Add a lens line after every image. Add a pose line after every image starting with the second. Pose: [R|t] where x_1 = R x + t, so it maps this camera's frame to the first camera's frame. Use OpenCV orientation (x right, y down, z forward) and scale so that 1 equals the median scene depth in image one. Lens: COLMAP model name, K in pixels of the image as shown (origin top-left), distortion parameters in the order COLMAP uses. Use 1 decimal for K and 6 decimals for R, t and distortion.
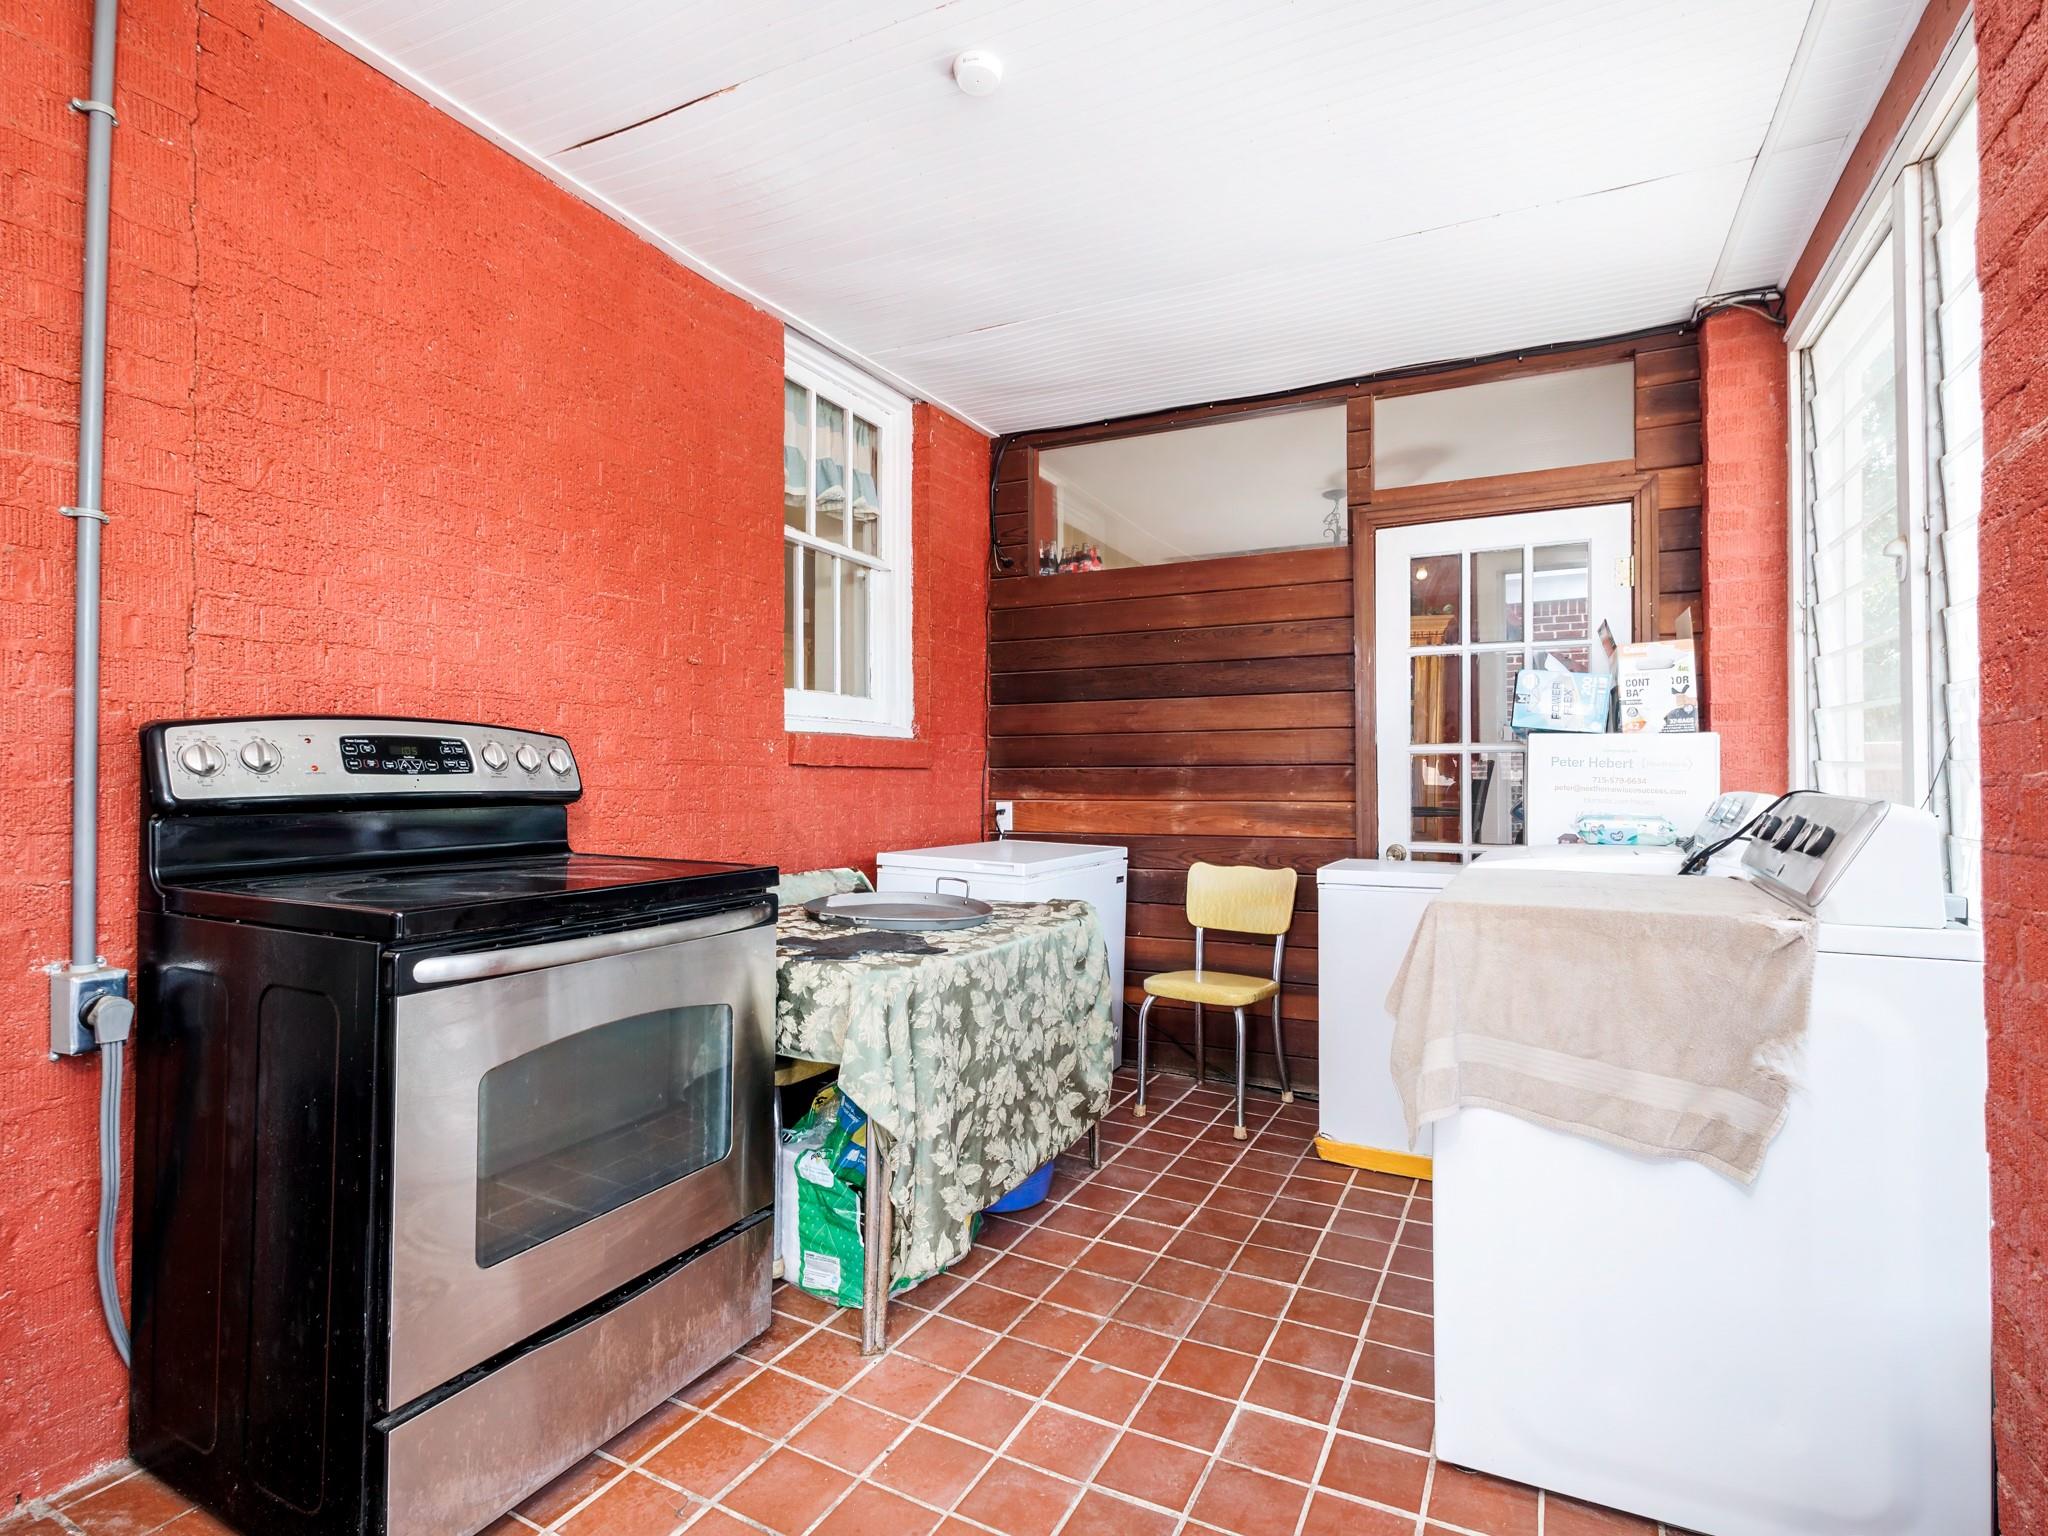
lens RADIAL K [[1053.3, 0, 1023.3], [0, 1053.3, 764.0], [0, 0, 1]] dist [-0.000407, -0.003117]
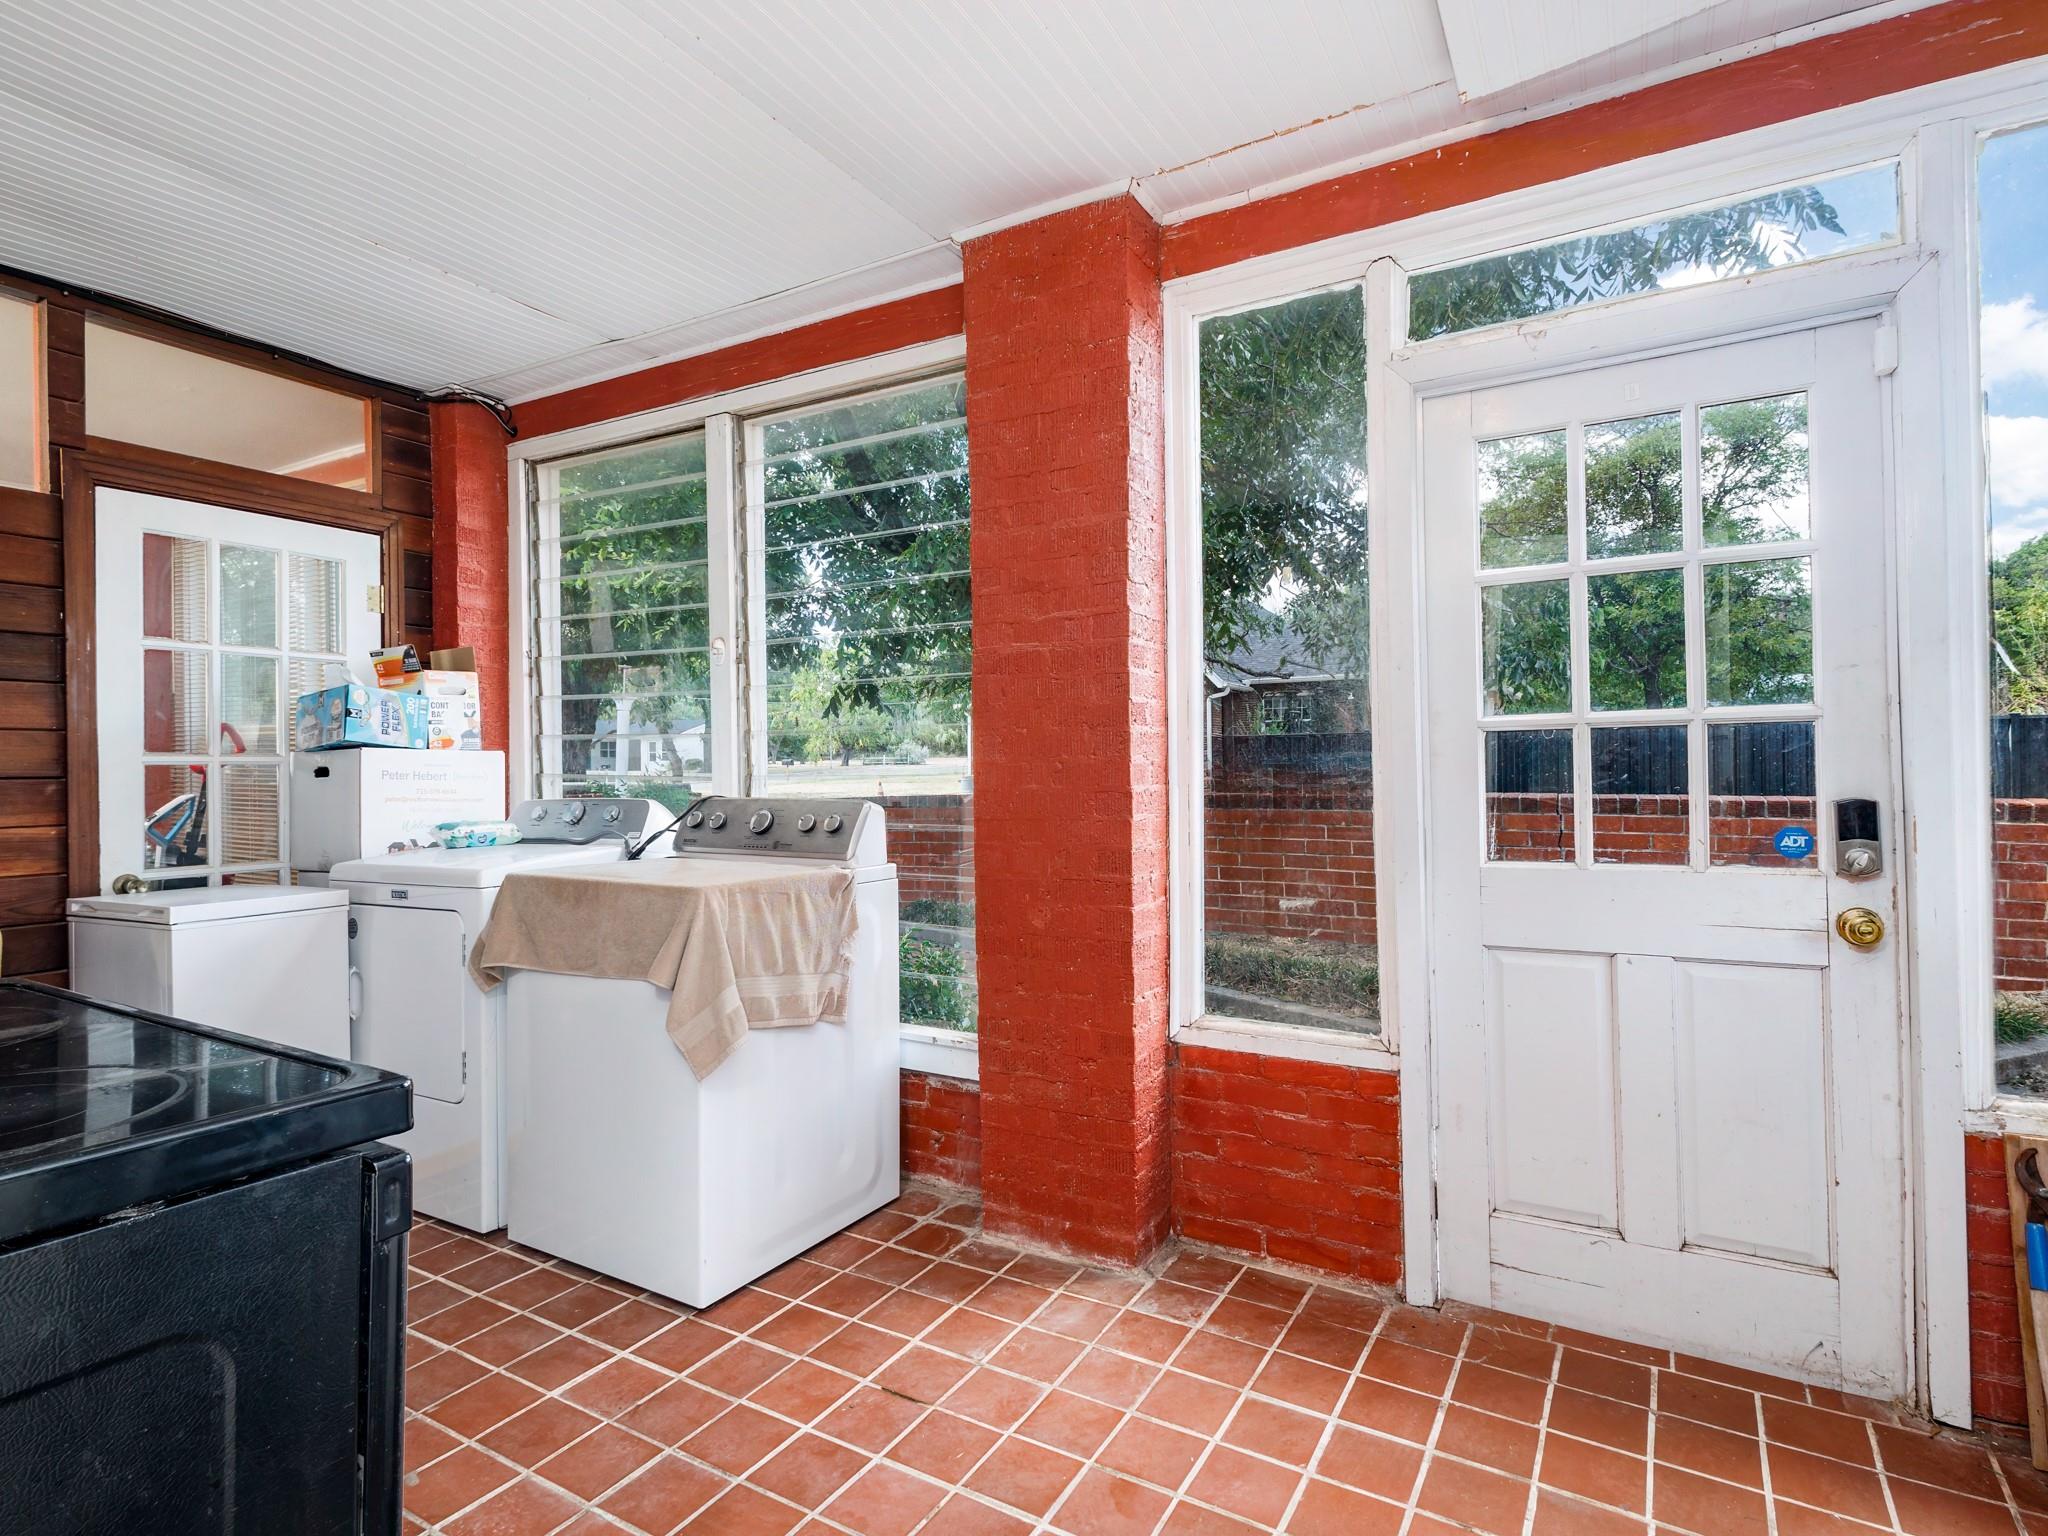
lens RADIAL K [[1053.3, 0, 1023.3], [0, 1053.3, 764.0], [0, 0, 1]] dist [-0.000407, -0.003117]
pose [[0.061025, 0.005613, 0.998120, -0.459597], [-0.002157, 0.999983, -0.005492, -0.007886], [-0.998134, -0.001818, 0.061036, 0.265772]]
